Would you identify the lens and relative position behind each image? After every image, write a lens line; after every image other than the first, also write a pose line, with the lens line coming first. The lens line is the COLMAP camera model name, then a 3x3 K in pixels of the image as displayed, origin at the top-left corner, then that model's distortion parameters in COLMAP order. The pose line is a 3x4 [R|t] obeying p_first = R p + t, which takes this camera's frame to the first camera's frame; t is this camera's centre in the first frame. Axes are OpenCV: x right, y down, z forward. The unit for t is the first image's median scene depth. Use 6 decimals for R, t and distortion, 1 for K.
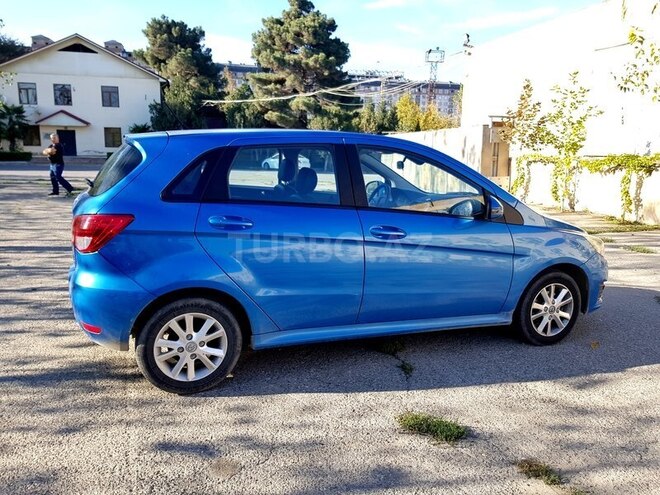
lens RADIAL K [[508.7, 0, 330.1], [0, 508.7, 248.4], [0, 0, 1]] dist [-0.004481, 0.001408]
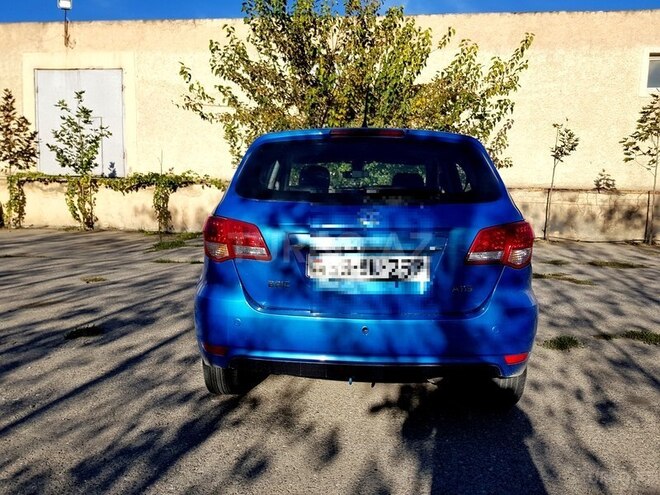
lens RADIAL K [[508.7, 0, 330.5], [0, 508.7, 246.5], [0, 0, 1]] dist [-0.004481, 0.001408]
pose [[0.394251, -0.115256, 0.911747, -0.272936], [0.160216, 0.985531, 0.055304, -0.023125], [-0.904930, 0.124273, 0.407012, 0.190646]]
